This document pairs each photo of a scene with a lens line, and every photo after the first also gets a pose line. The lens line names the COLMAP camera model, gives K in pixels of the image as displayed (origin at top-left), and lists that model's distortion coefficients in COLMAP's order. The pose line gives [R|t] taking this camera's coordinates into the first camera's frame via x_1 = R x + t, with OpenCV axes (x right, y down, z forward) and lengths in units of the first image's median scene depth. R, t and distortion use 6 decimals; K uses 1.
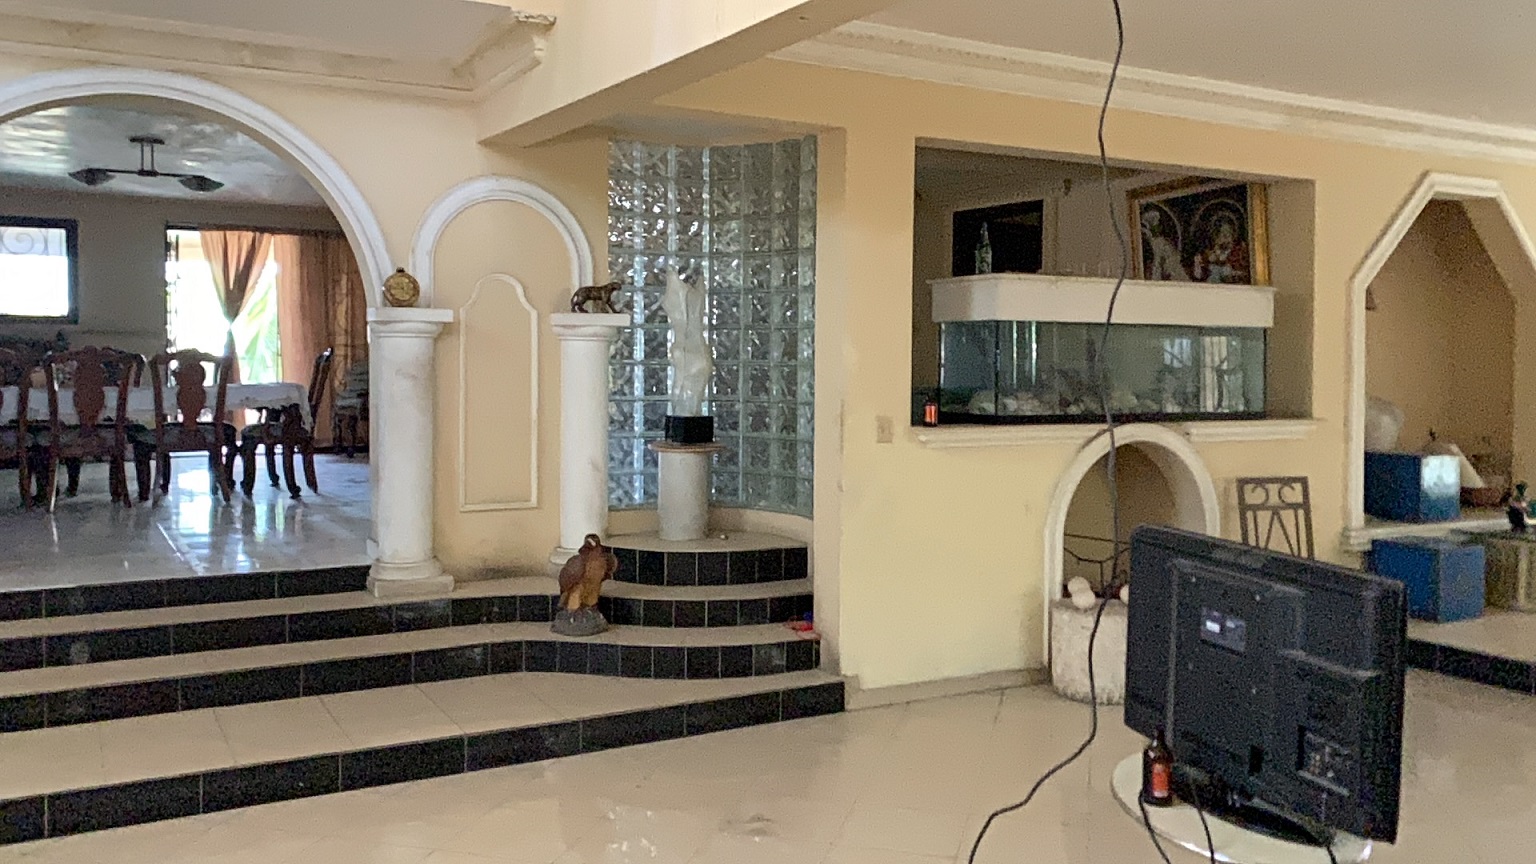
lens RADIAL K [[1306.9, 0, 776.6], [0, 1306.9, 433.9], [0, 0, 1]] dist [0.082907, -0.129211]
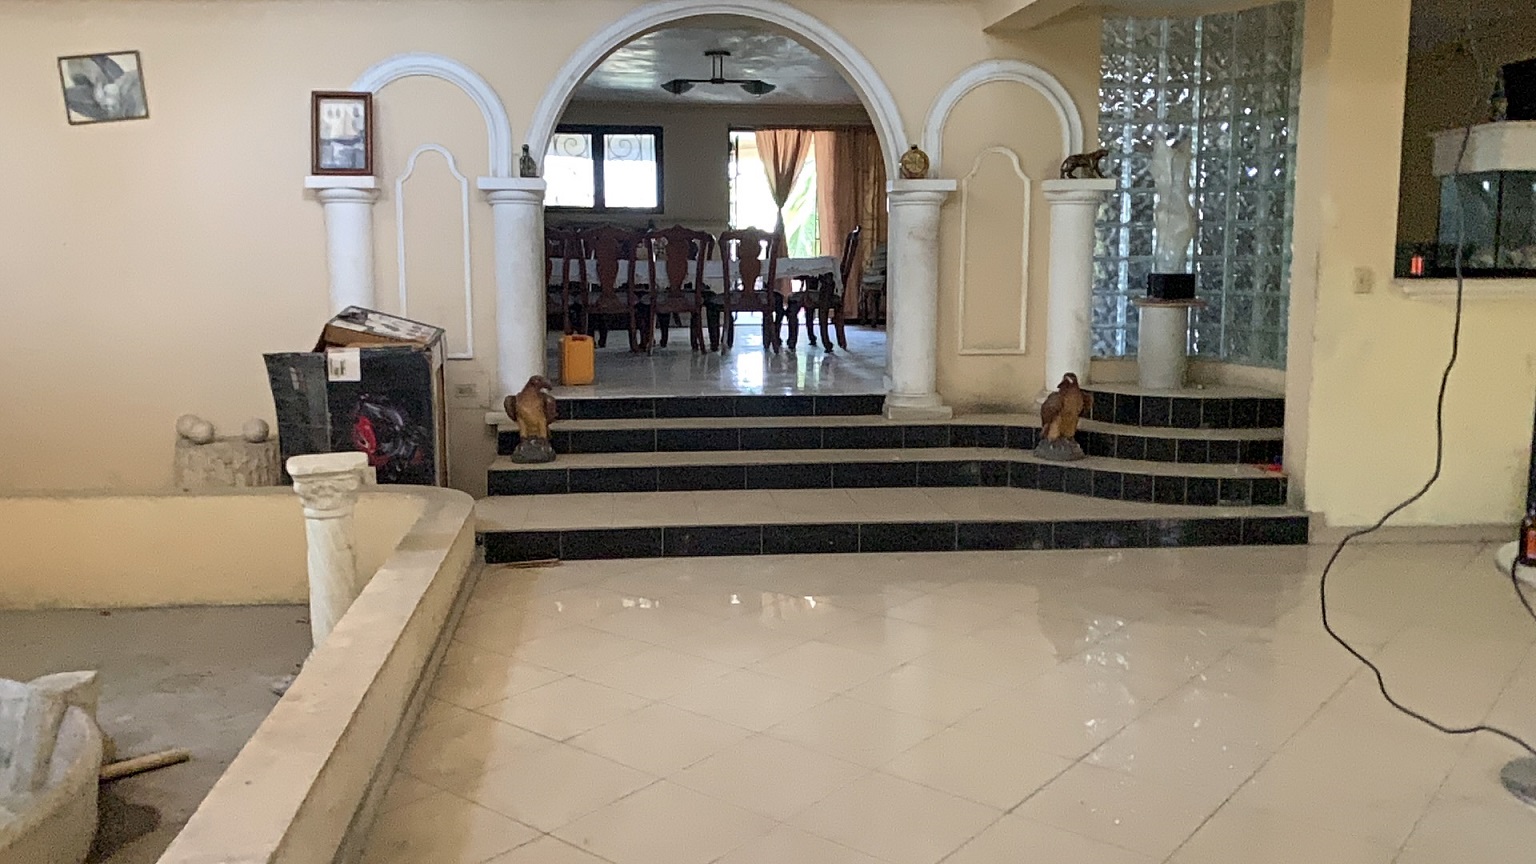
lens RADIAL K [[1306.9, 0, 776.6], [0, 1306.9, 433.9], [0, 0, 1]] dist [0.082907, -0.129211]
pose [[0.924775, 0.037321, -0.378680, 0.047463], [-0.007445, 0.996762, 0.080057, 0.033090], [0.380442, -0.071216, 0.922059, -0.128650]]
